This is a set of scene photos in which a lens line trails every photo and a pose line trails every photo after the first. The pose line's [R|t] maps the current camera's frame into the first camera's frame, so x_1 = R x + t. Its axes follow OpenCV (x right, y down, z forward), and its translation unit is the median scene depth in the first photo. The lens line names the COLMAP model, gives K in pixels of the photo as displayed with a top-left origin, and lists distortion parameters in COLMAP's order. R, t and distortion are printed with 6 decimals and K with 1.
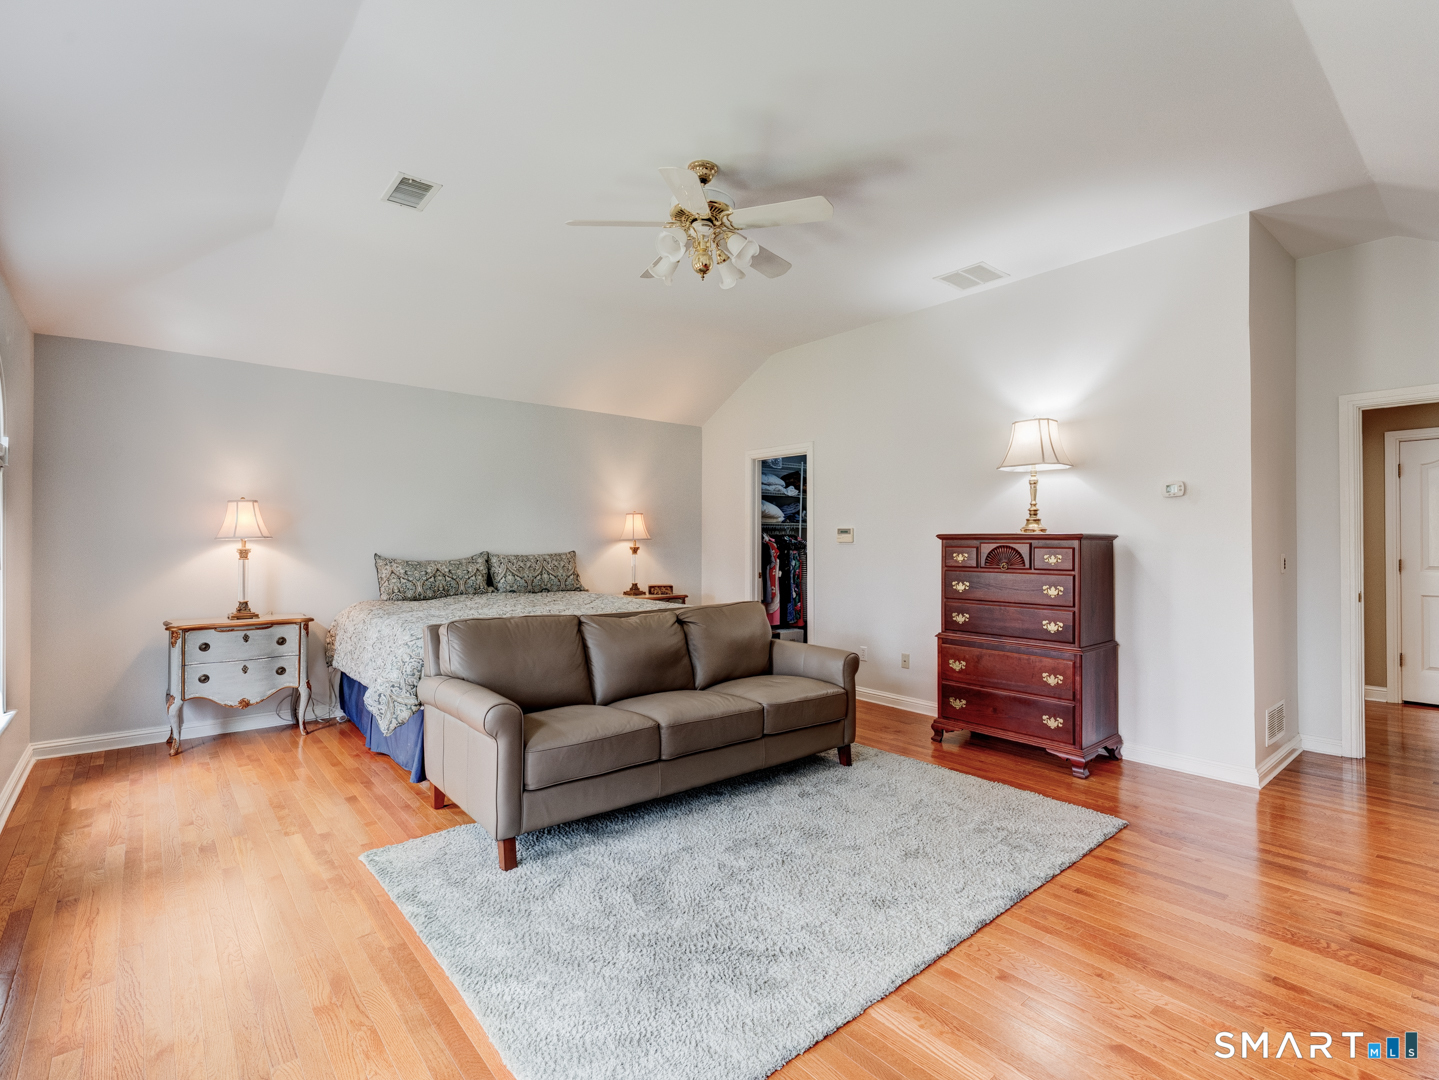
lens RADIAL K [[690.6, 0, 719.5], [0, 690.6, 540.0], [0, 0, 1]] dist [0.000308, -0.000149]
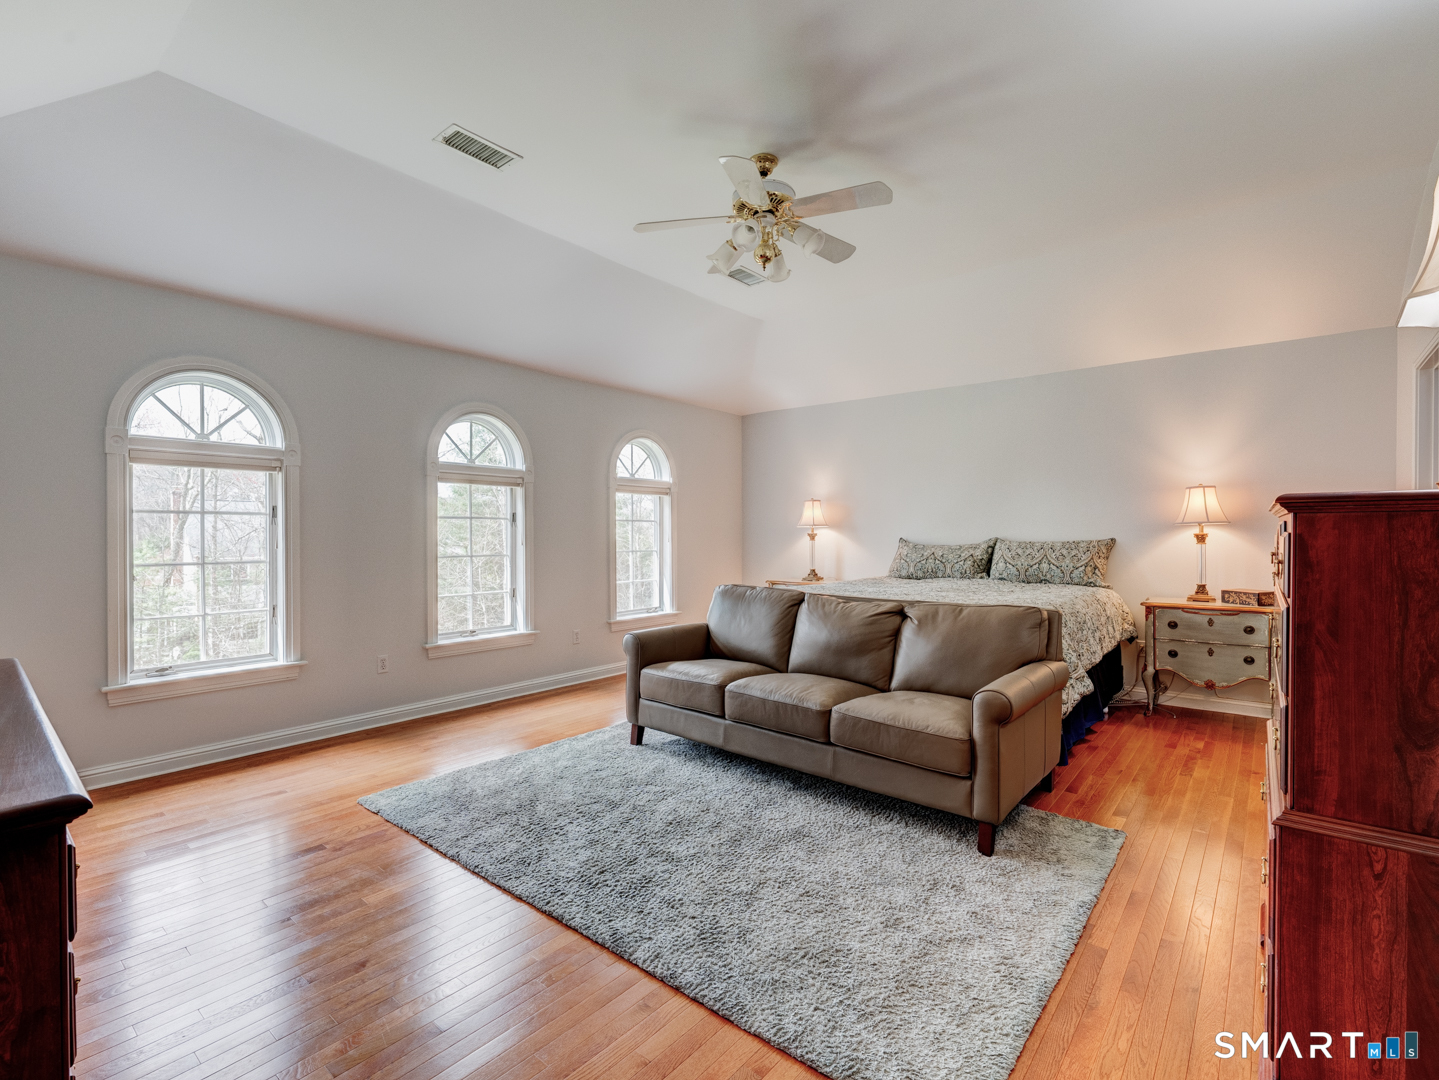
lens RADIAL K [[672.7, 0, 721.7], [0, 672.7, 552.9], [0, 0, 1]] dist [0.000376, 0.000061]
pose [[0.184021, 0.034027, -0.982333, 0.591352], [0.008251, 0.999312, 0.036161, 0.000108], [0.982888, -0.014760, 0.183614, 0.462894]]
